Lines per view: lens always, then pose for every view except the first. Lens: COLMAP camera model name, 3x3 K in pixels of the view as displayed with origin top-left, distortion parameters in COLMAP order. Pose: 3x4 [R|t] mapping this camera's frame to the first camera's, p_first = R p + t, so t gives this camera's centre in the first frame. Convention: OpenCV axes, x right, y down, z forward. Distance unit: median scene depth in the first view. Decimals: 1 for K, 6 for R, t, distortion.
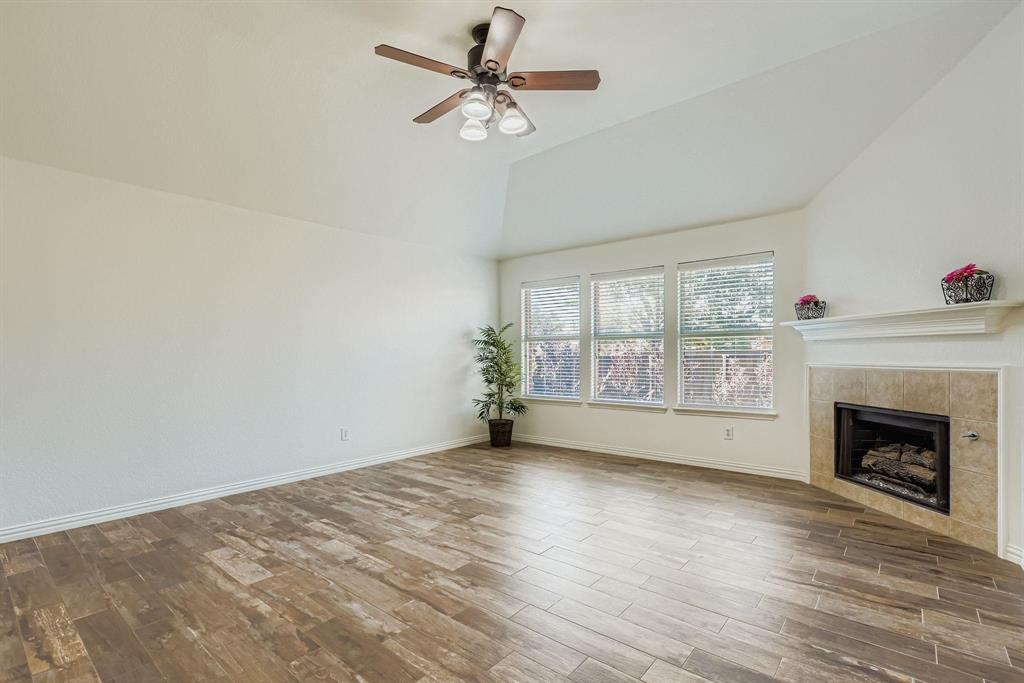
lens RADIAL K [[478.8, 0, 515.9], [0, 478.8, 354.2], [0, 0, 1]] dist [-0.011592, -0.000430]
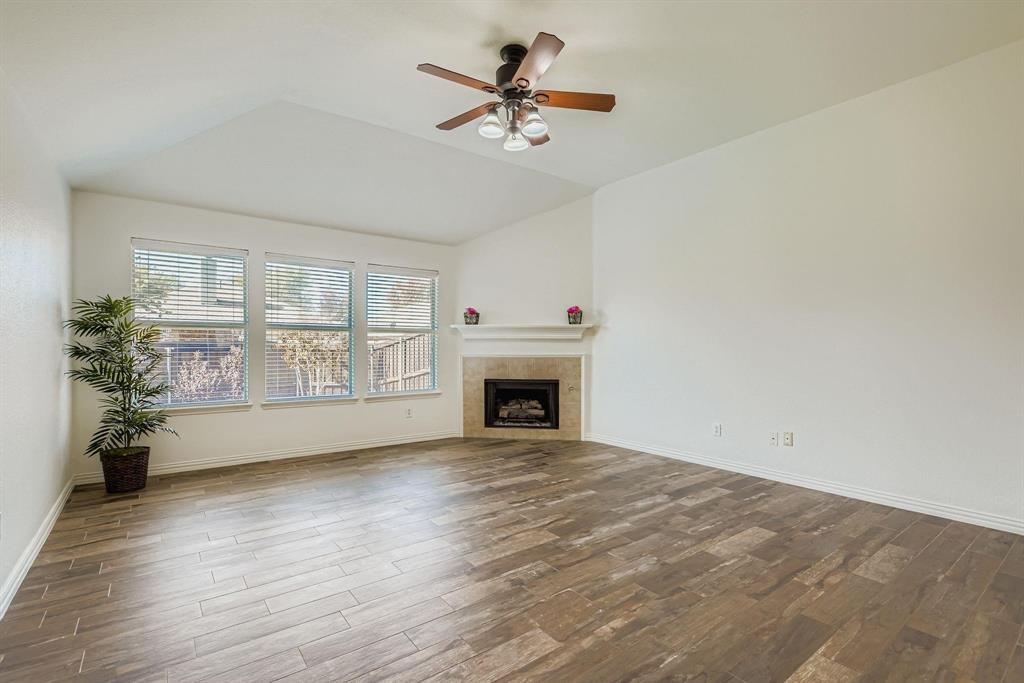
lens RADIAL K [[478.8, 0, 515.9], [0, 478.8, 354.2], [0, 0, 1]] dist [-0.011592, -0.000430]
pose [[0.214556, -0.007838, 0.976680, -1.123423], [-0.005071, 0.999945, 0.009139, 0.006338], [-0.976698, -0.006914, 0.214505, 0.765020]]
